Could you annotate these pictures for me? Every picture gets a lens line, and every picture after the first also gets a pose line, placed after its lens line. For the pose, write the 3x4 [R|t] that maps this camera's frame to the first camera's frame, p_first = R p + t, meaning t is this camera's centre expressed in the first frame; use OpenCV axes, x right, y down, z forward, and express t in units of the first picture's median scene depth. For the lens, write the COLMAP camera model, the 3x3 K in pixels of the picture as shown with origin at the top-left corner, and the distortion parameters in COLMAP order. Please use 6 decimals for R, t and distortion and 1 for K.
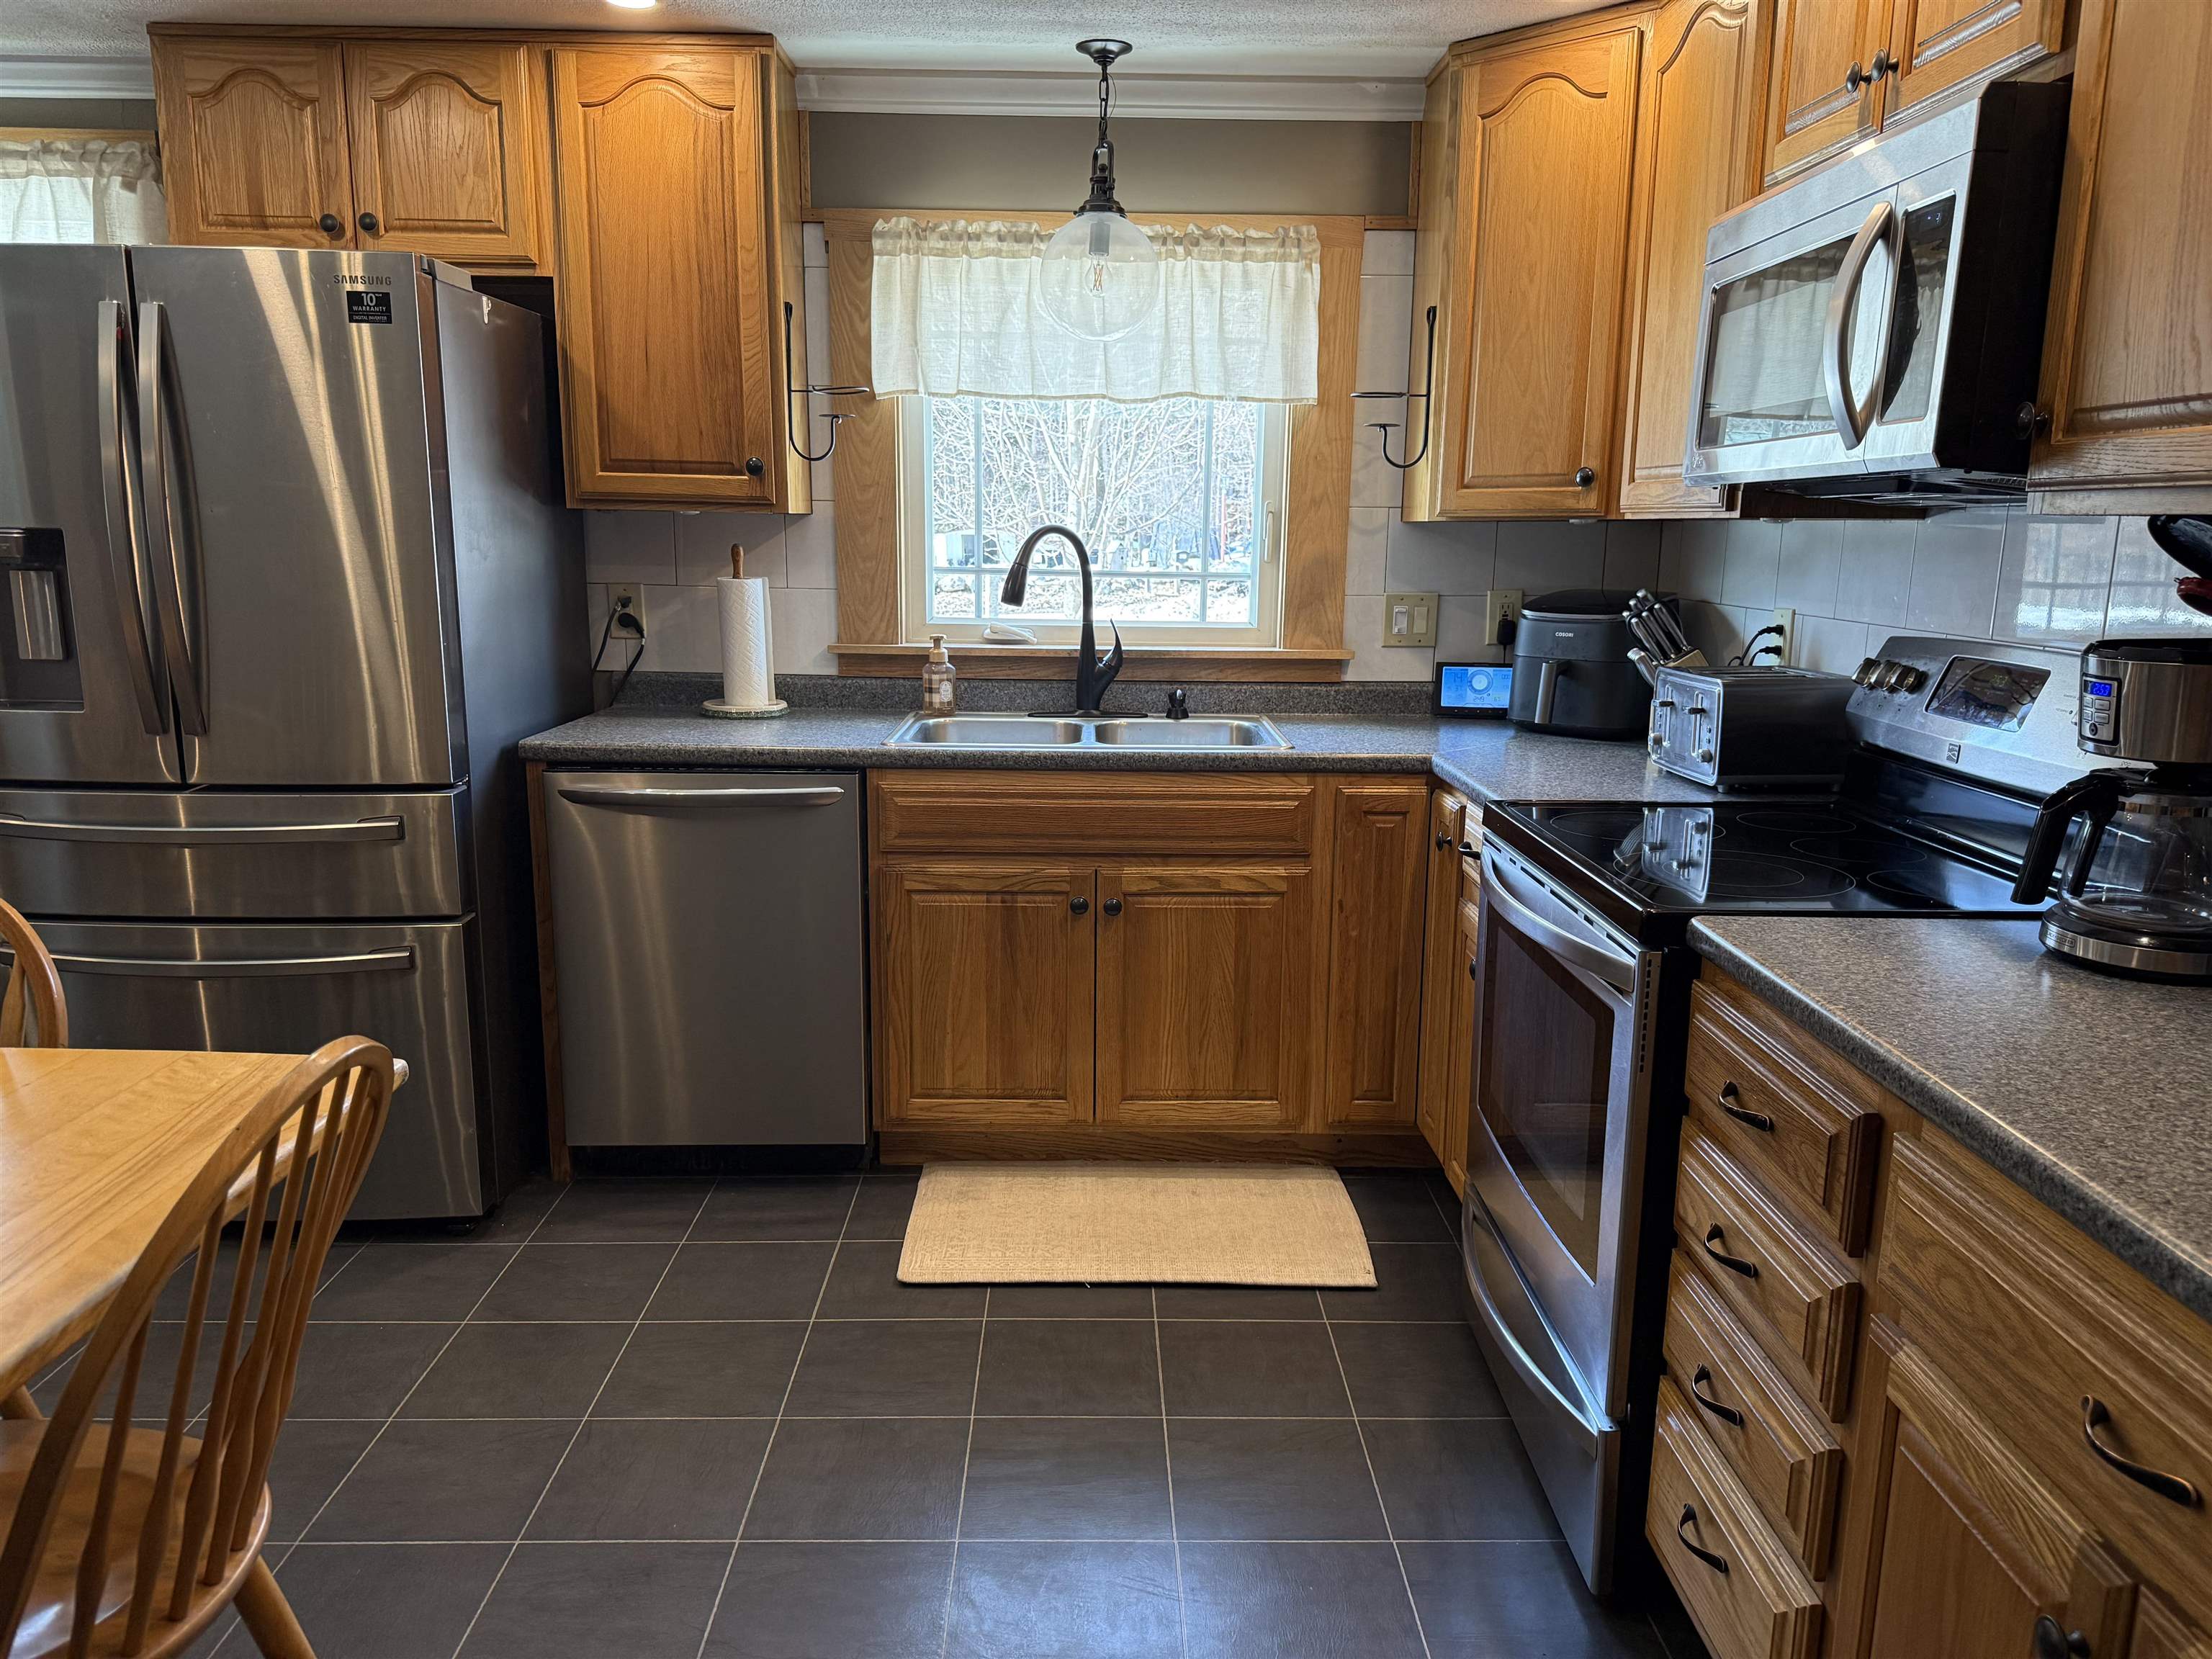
lens RADIAL K [[1581.9, 0, 1107.7], [0, 1581.9, 840.3], [0, 0, 1]] dist [0.035013, -0.044190]
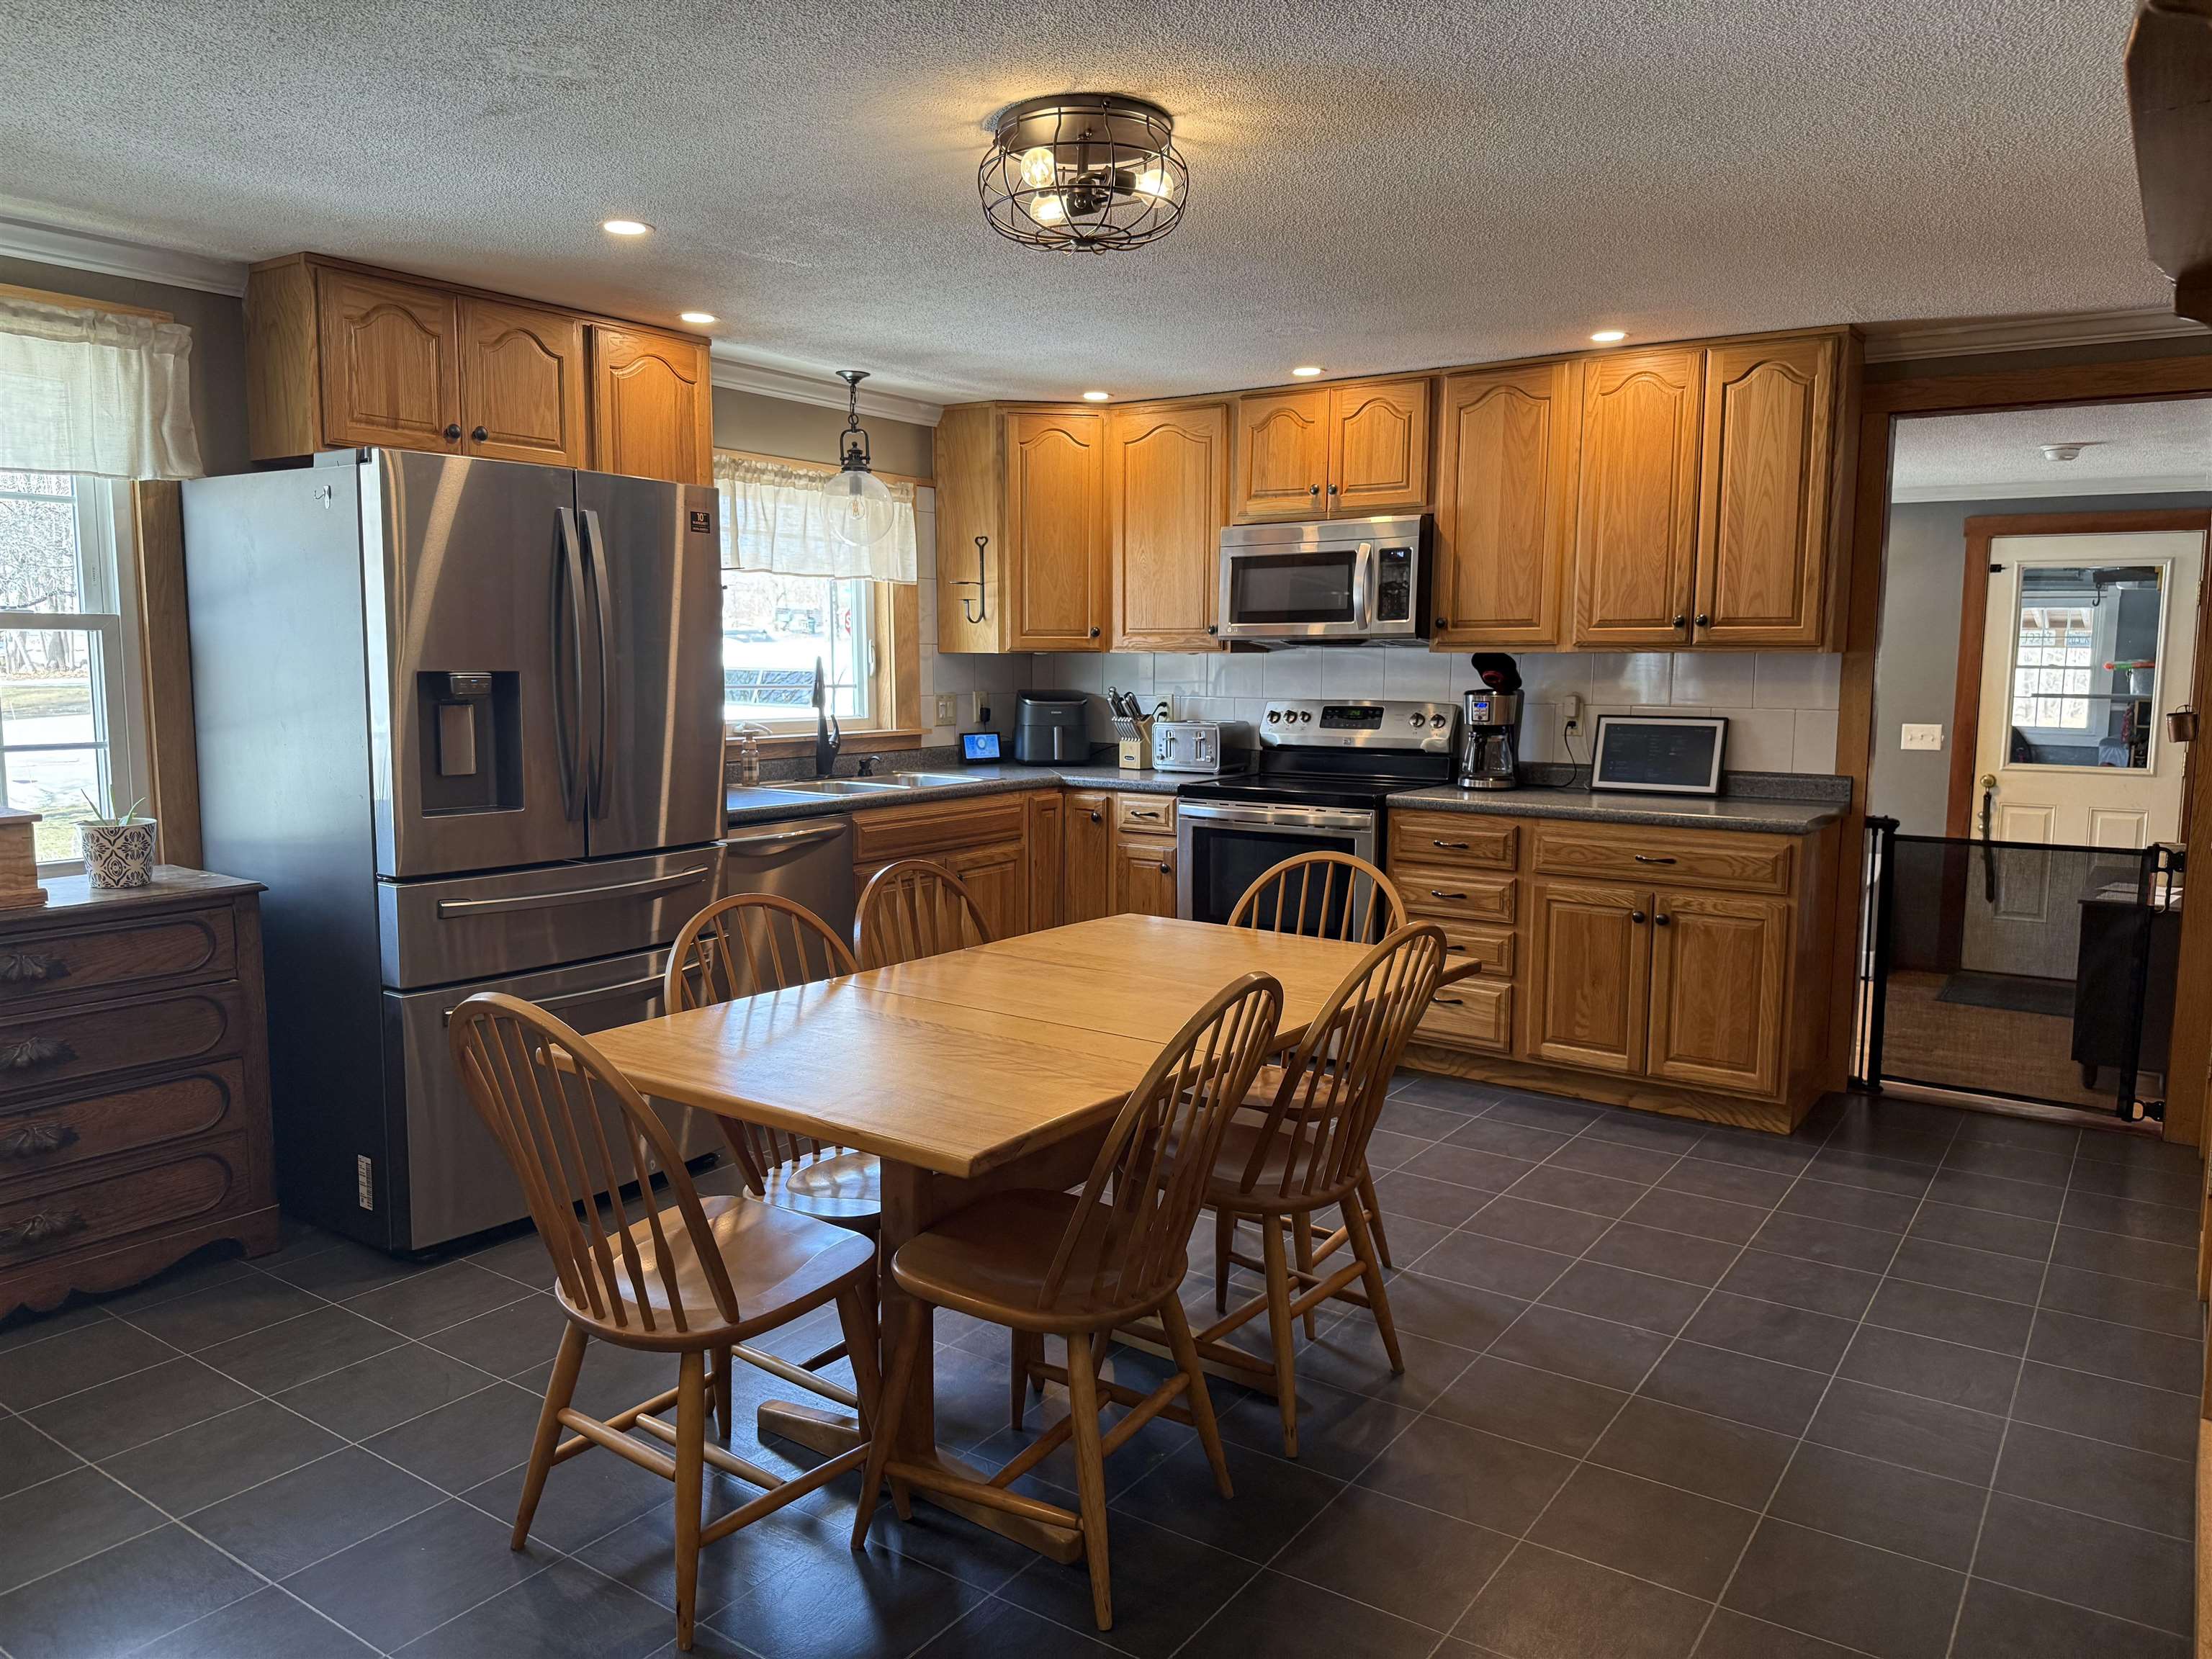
lens RADIAL K [[1564.8, 0, 1106.0], [0, 1564.8, 829.5], [0, 0, 1]] dist [0.075440, -0.105423]
pose [[0.578534, -0.102805, 0.809153, -1.166462], [0.162301, 0.986697, 0.009319, -0.000208], [-0.799348, 0.125935, 0.587524, -0.113532]]
